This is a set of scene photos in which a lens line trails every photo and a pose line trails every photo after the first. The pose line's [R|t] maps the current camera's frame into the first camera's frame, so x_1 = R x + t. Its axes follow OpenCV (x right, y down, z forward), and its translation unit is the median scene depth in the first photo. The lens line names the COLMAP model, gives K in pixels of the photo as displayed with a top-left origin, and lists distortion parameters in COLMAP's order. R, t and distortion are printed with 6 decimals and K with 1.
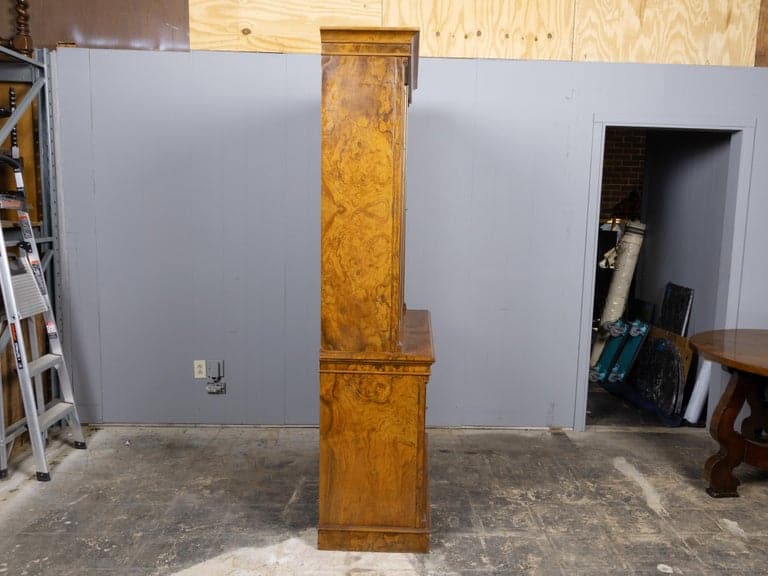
lens RADIAL K [[605.6, 0, 401.2], [0, 605.6, 290.2], [0, 0, 1]] dist [0.000674, 0.009897]
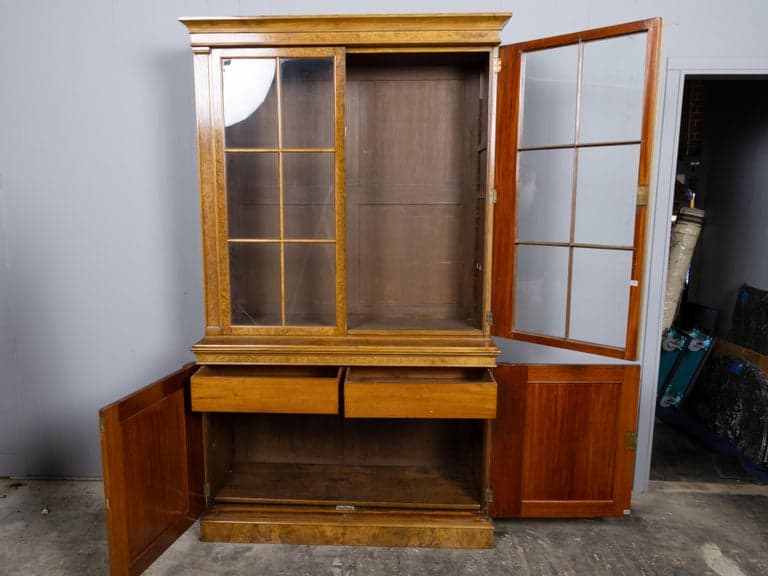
lens RADIAL K [[559.1, 0, 367.9], [0, 559.1, 289.2], [0, 0, 1]] dist [-0.008423, 0.004792]
pose [[0.997207, -0.010820, -0.073899, 0.013952], [0.012853, 0.999551, 0.027083, -0.044273], [0.073572, -0.027957, 0.996898, 0.329820]]
